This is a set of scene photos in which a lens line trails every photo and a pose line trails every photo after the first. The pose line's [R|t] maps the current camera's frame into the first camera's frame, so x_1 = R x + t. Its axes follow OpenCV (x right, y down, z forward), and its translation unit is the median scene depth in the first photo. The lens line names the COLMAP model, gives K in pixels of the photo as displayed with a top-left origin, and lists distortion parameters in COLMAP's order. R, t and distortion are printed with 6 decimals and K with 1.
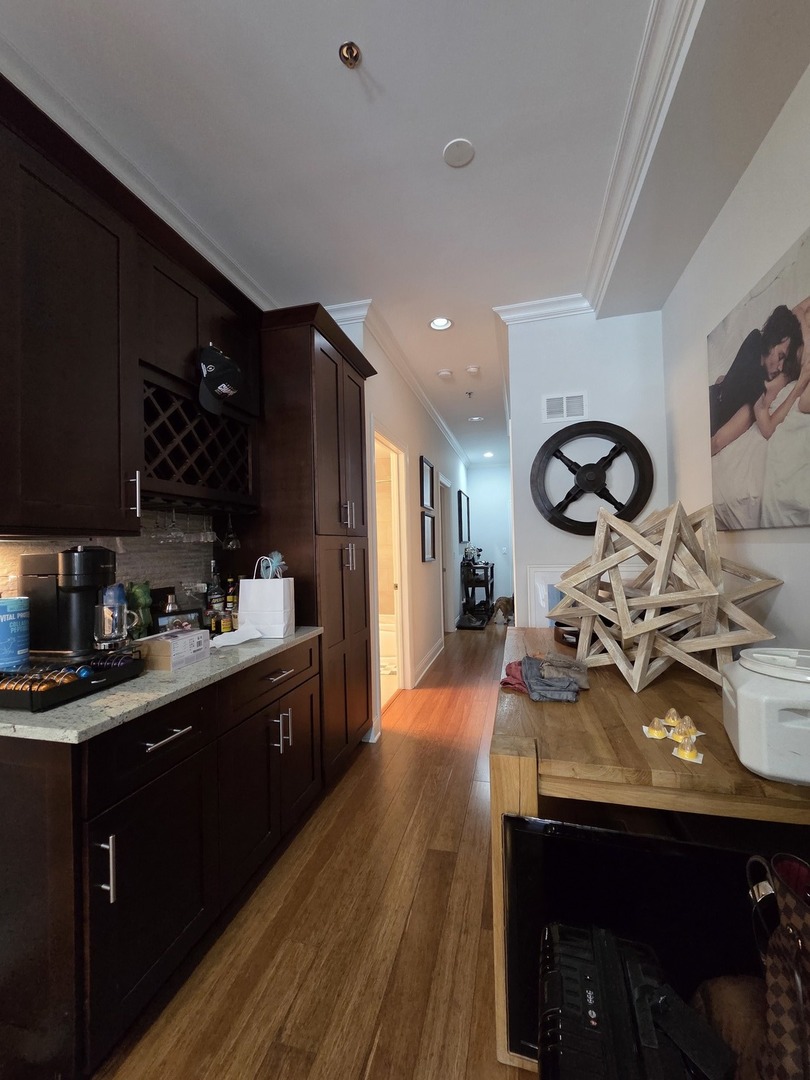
lens RADIAL K [[443.3, 0, 415.5], [0, 443.3, 538.5], [0, 0, 1]] dist [0.000662, 0.000190]
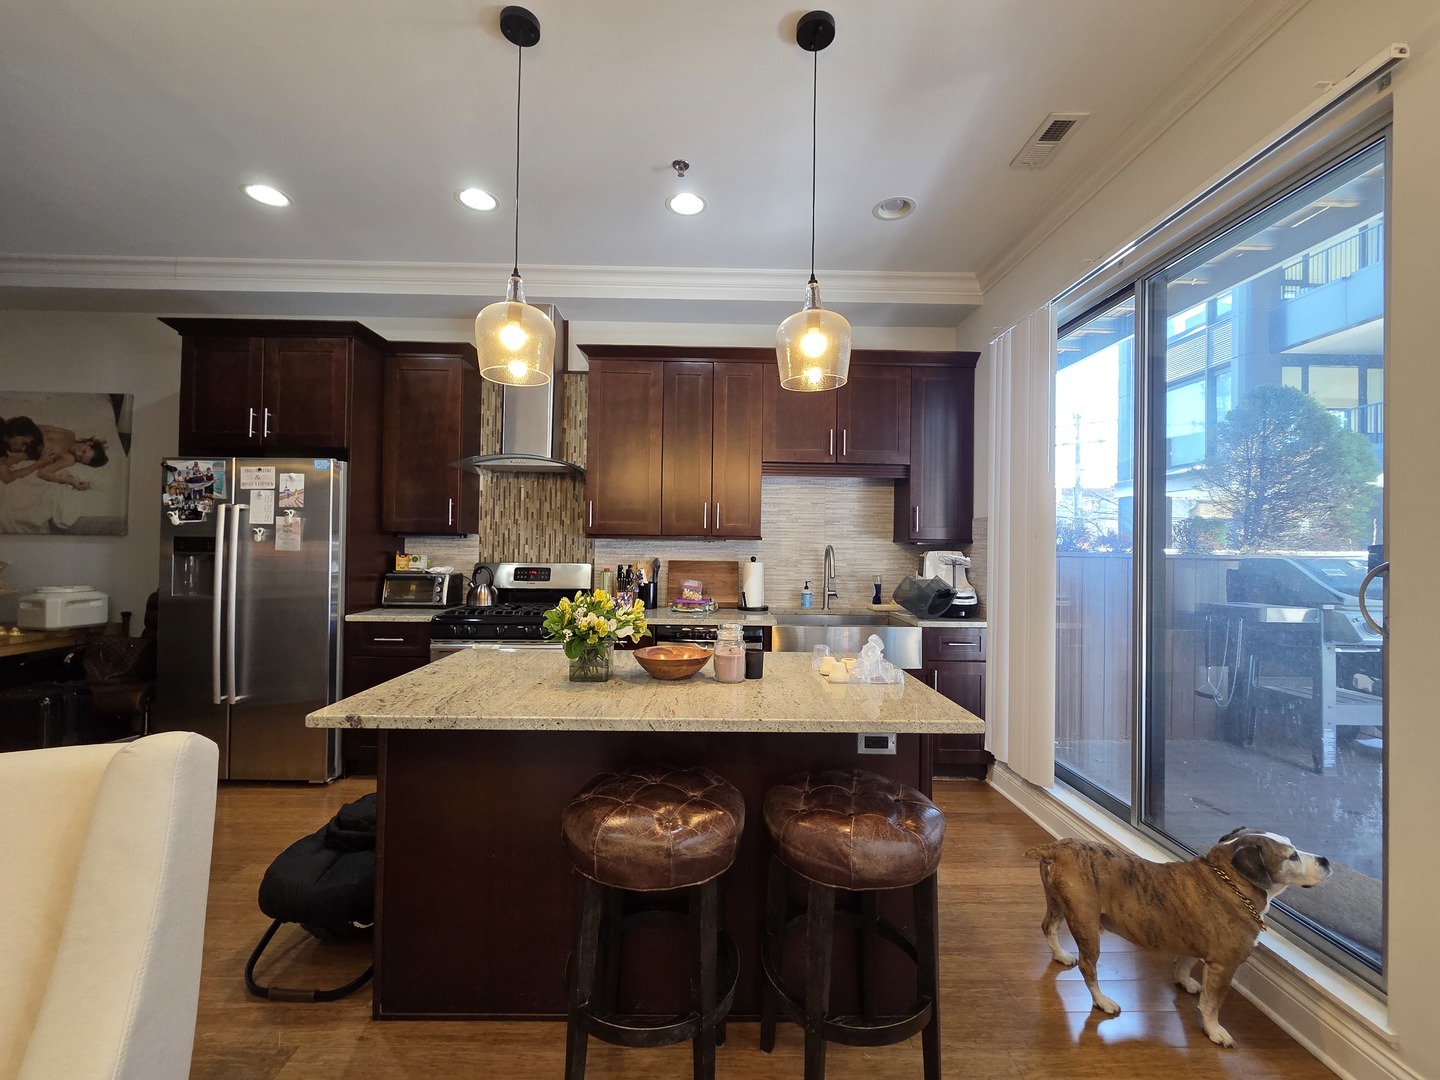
lens RADIAL K [[591.1, 0, 718.4], [0, 591.1, 537.5], [0, 0, 1]] dist [0.000662, 0.000190]
pose [[-0.257657, 0.036657, 0.965541, -1.706824], [-0.025397, 0.998678, -0.044692, 0.017740], [-0.965903, -0.036037, -0.256385, -0.879616]]
